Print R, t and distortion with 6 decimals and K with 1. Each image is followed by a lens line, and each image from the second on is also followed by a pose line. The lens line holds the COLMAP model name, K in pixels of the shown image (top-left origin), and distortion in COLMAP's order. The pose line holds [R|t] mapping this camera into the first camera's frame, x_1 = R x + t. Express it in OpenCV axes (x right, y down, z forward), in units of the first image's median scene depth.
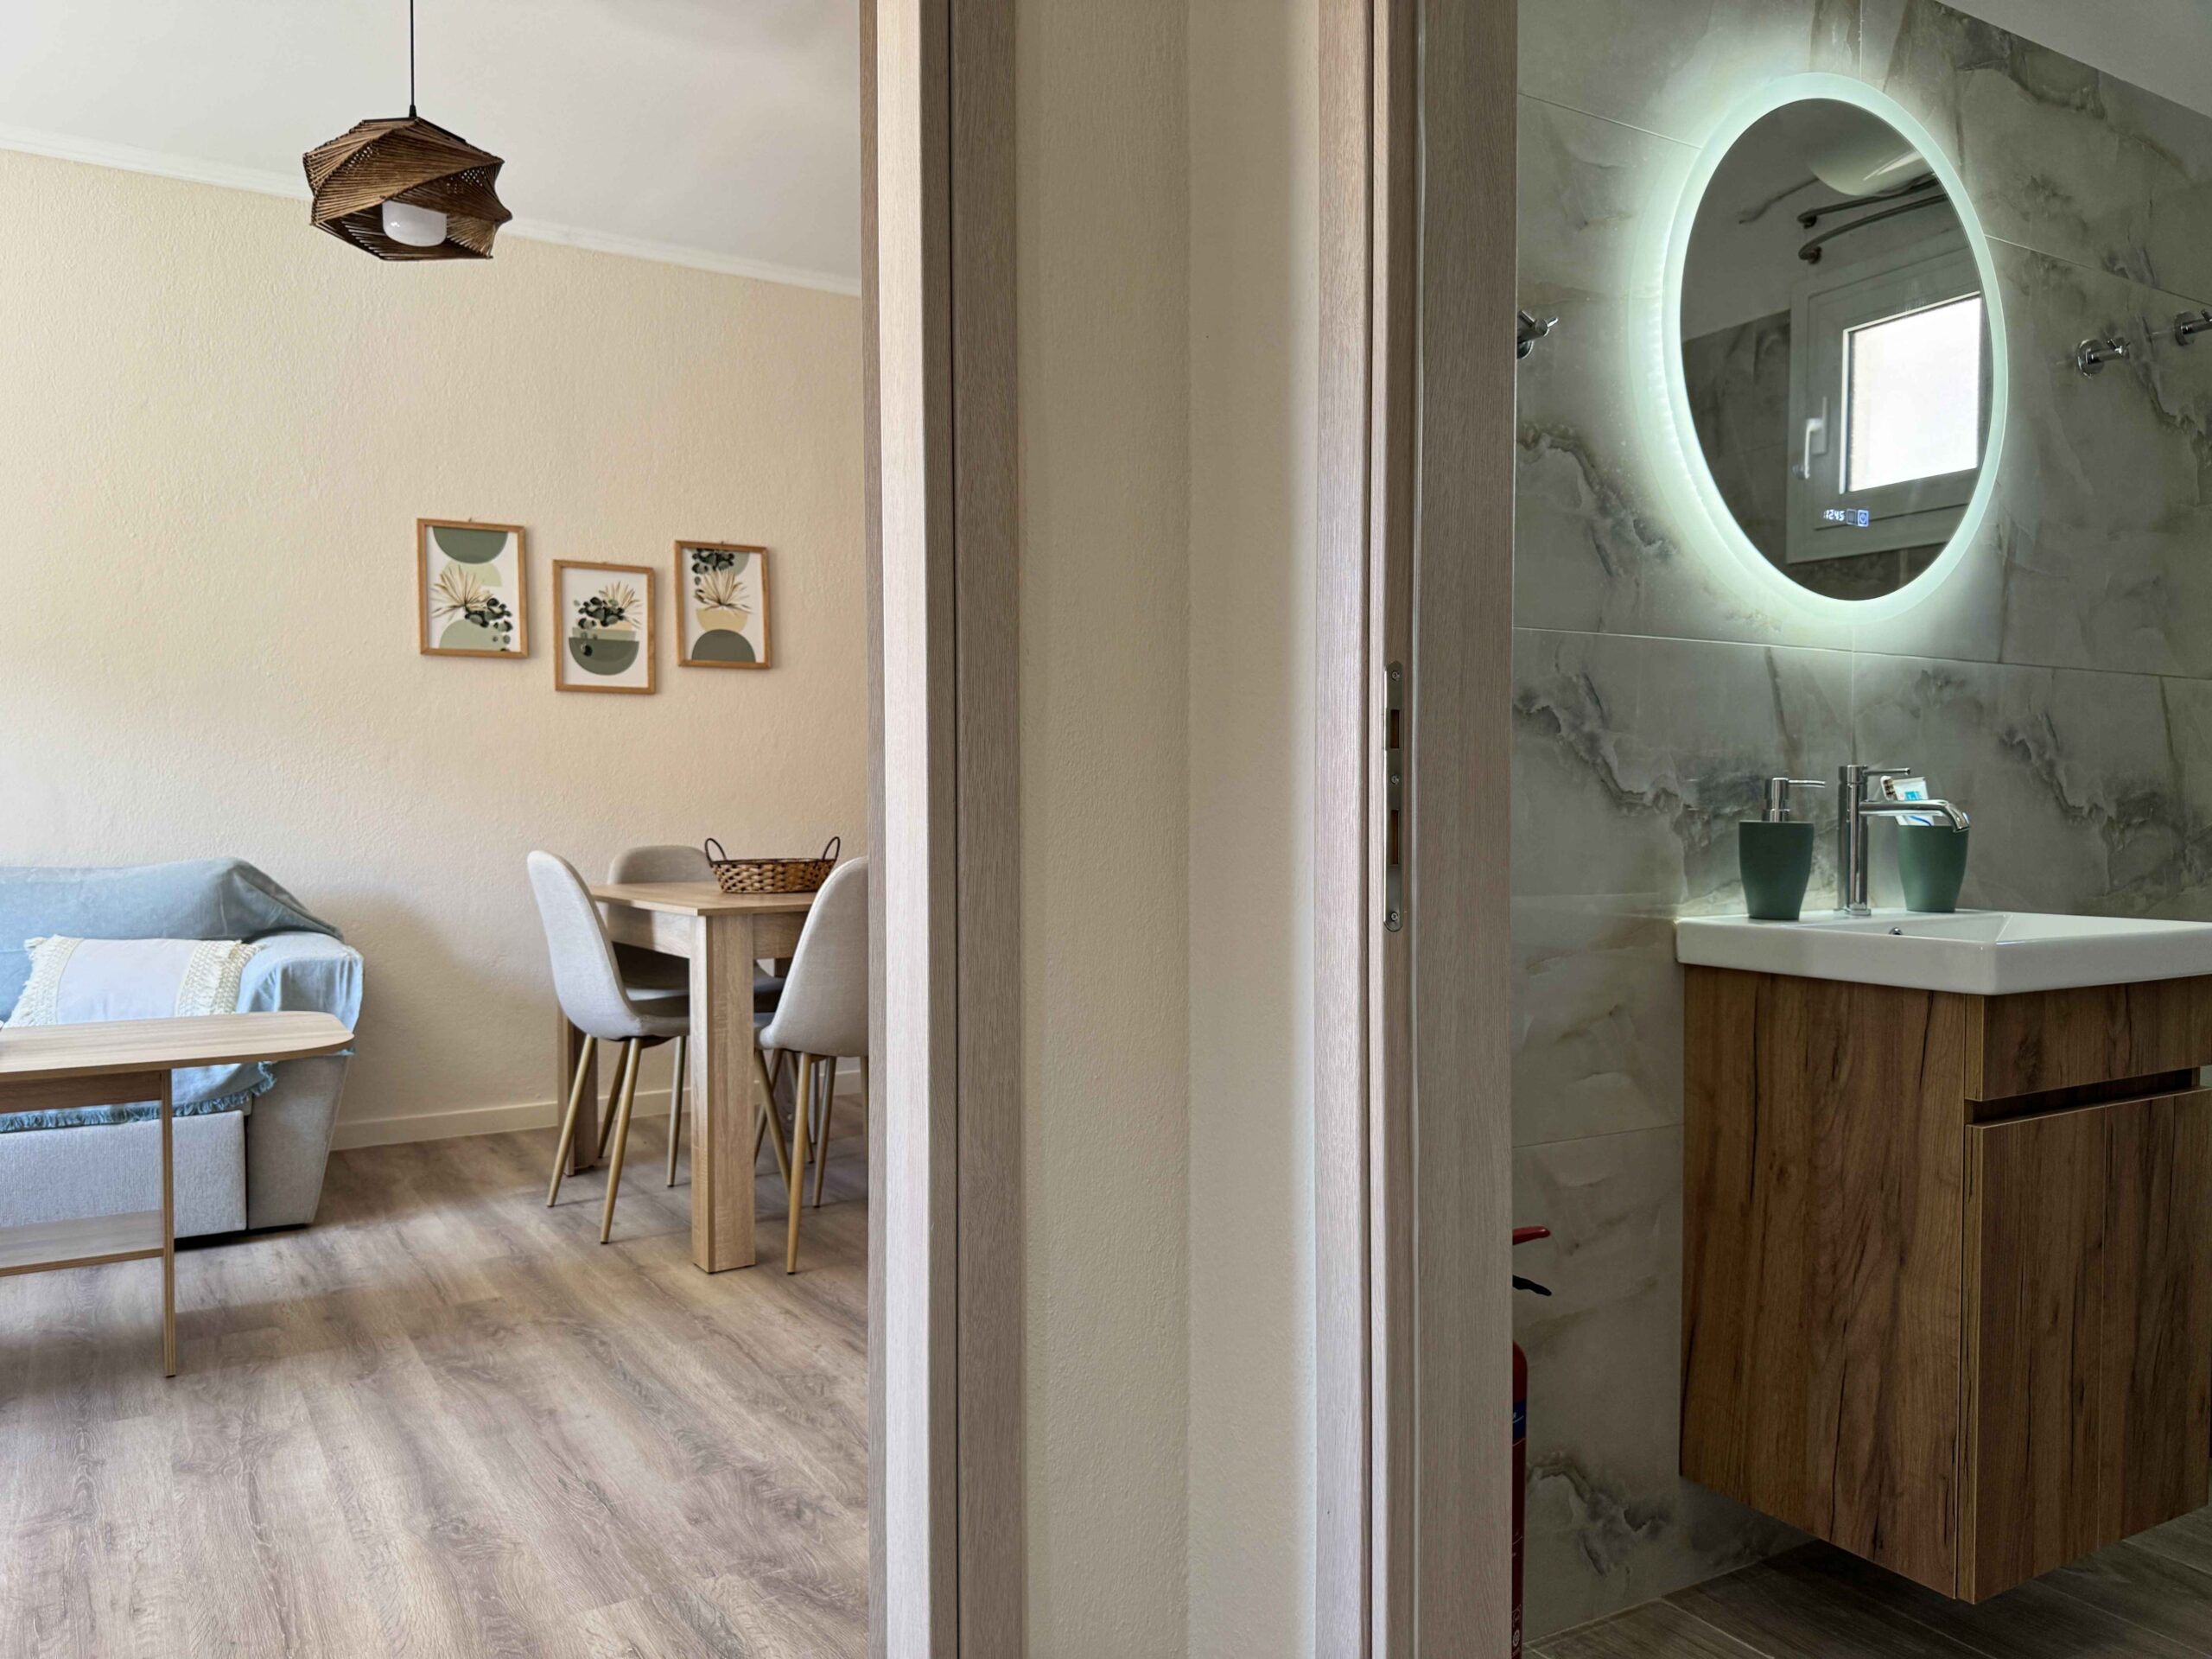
lens RADIAL K [[1576.1, 0, 1119.4], [0, 1576.1, 845.8], [0, 0, 1]] dist [0.018704, -0.027992]
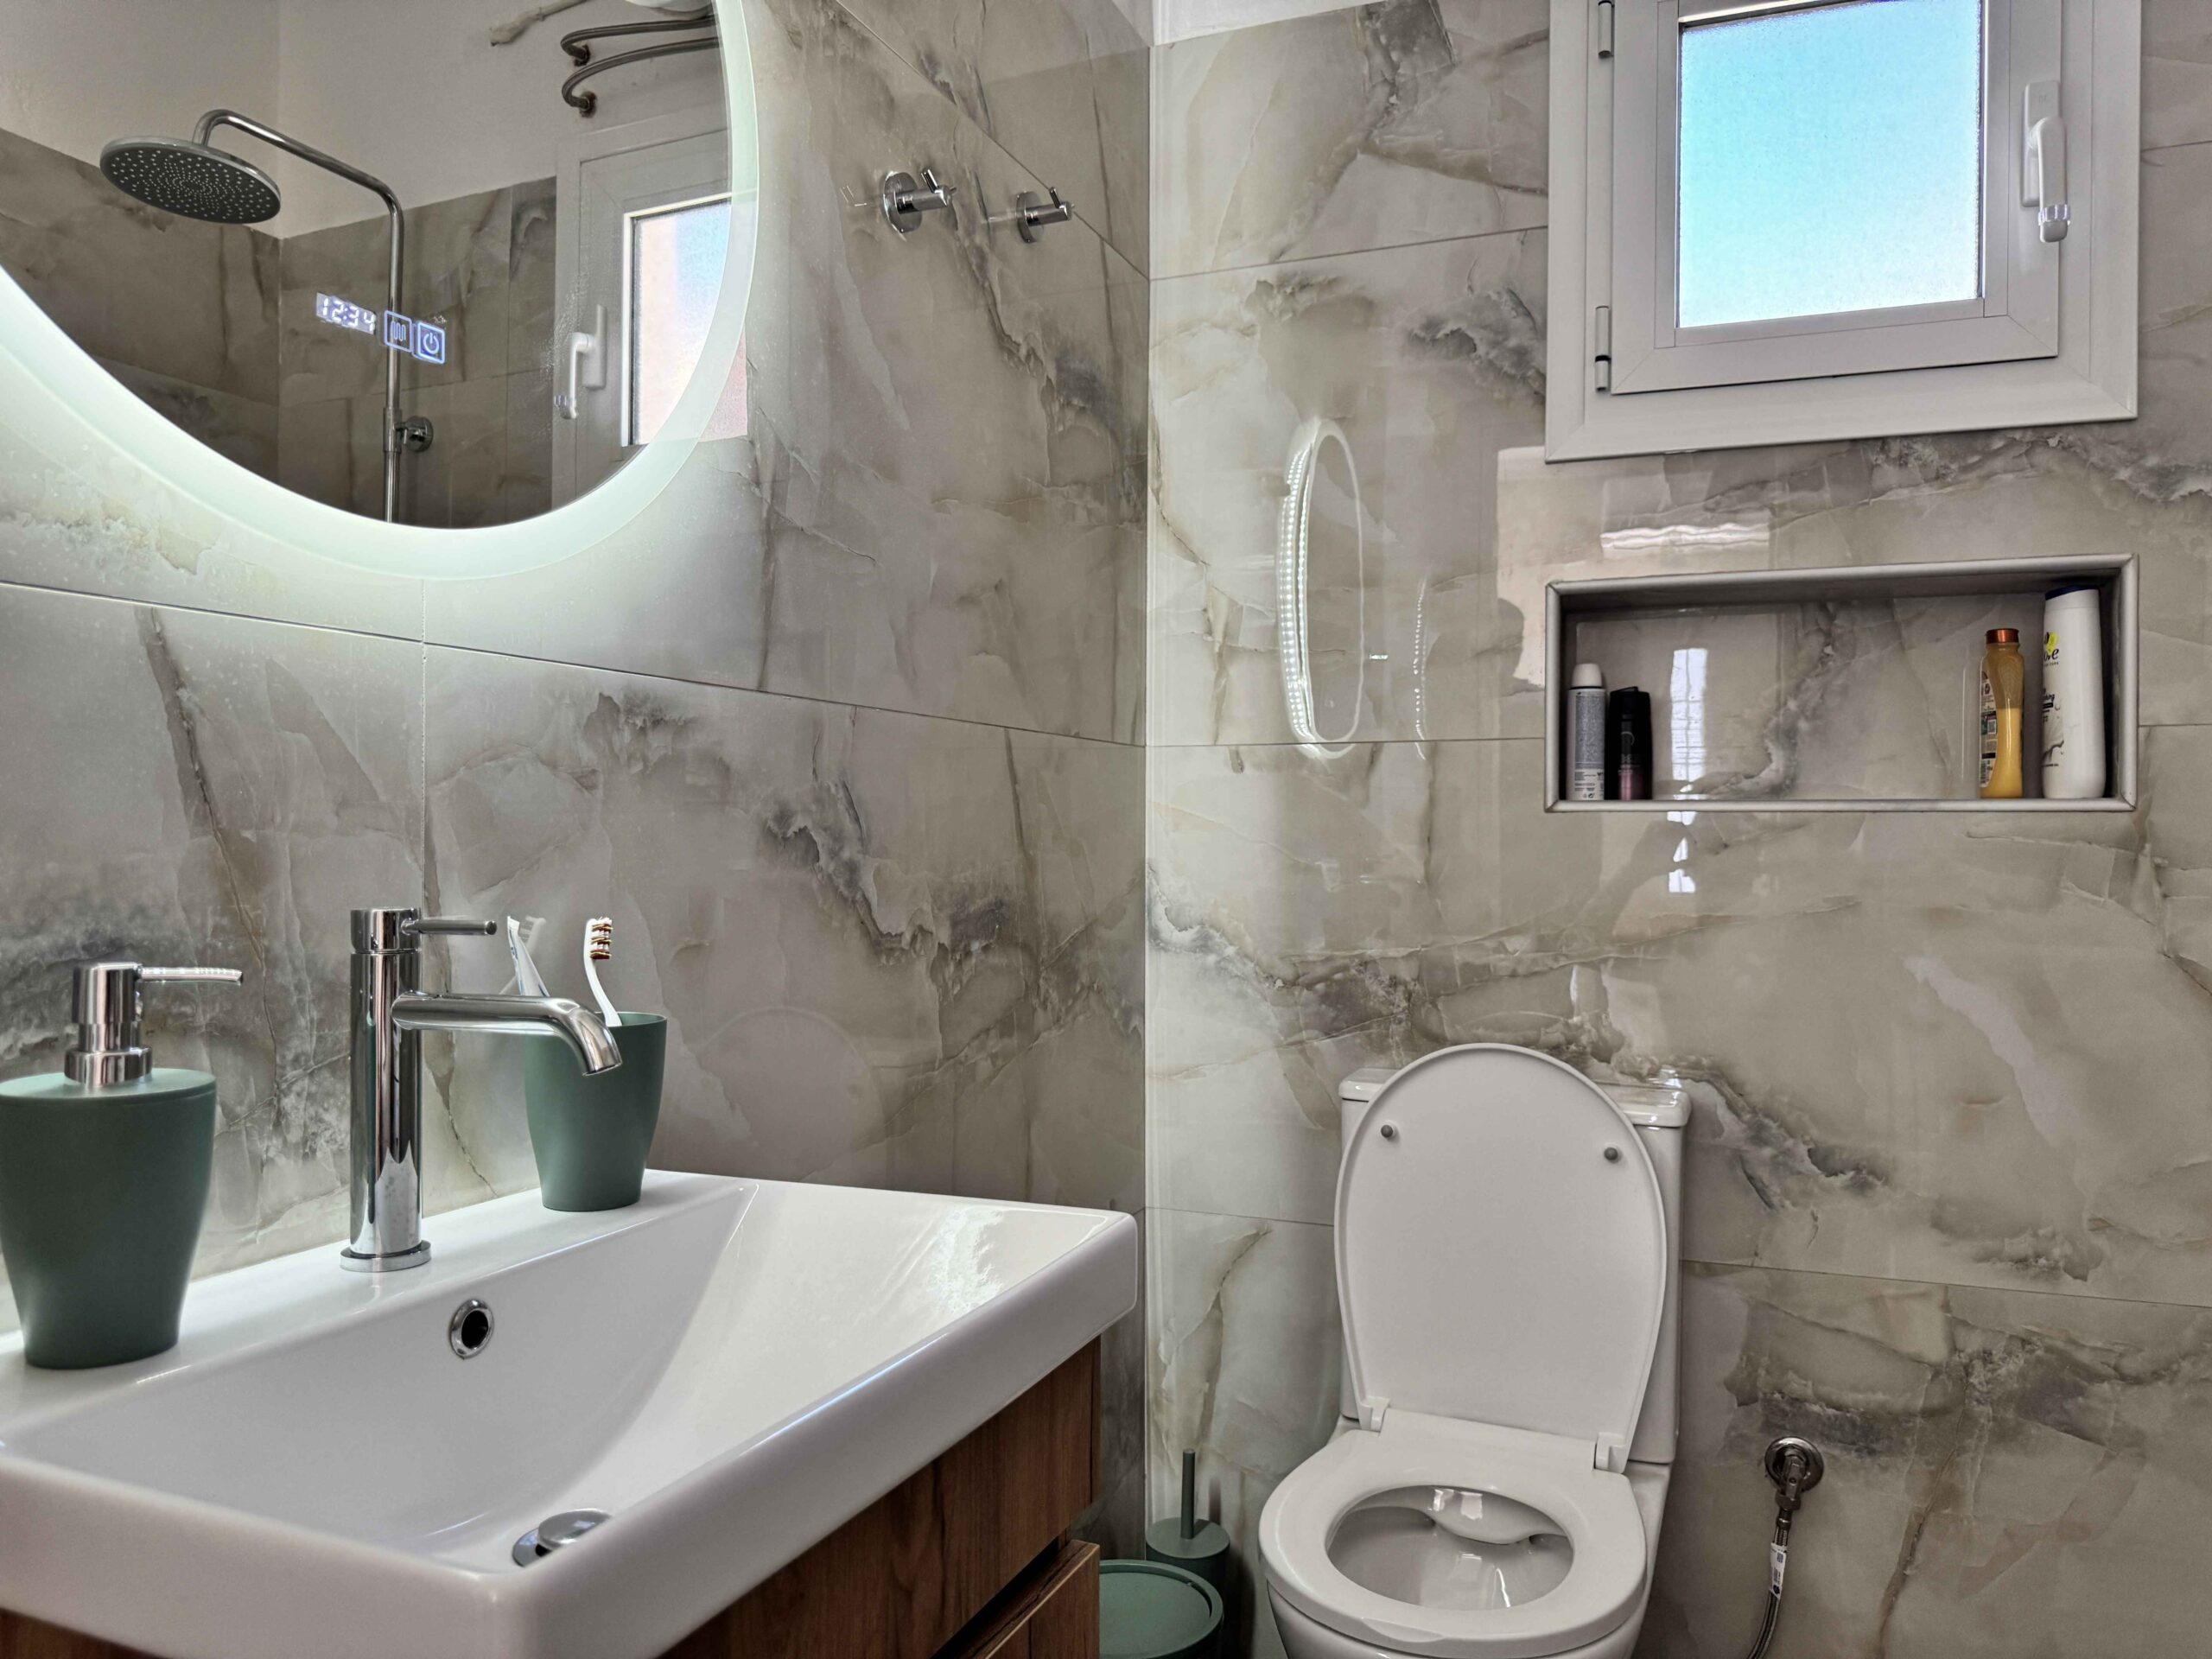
lens RADIAL K [[1561.2, 0, 1101.0], [0, 1561.2, 838.8], [0, 0, 1]] dist [0.064435, -0.087878]
pose [[0.804344, 0.000714, 0.594164, 0.357658], [0.012094, 0.999772, -0.017573, -0.057837], [-0.594041, 0.021320, 0.804152, 0.533467]]
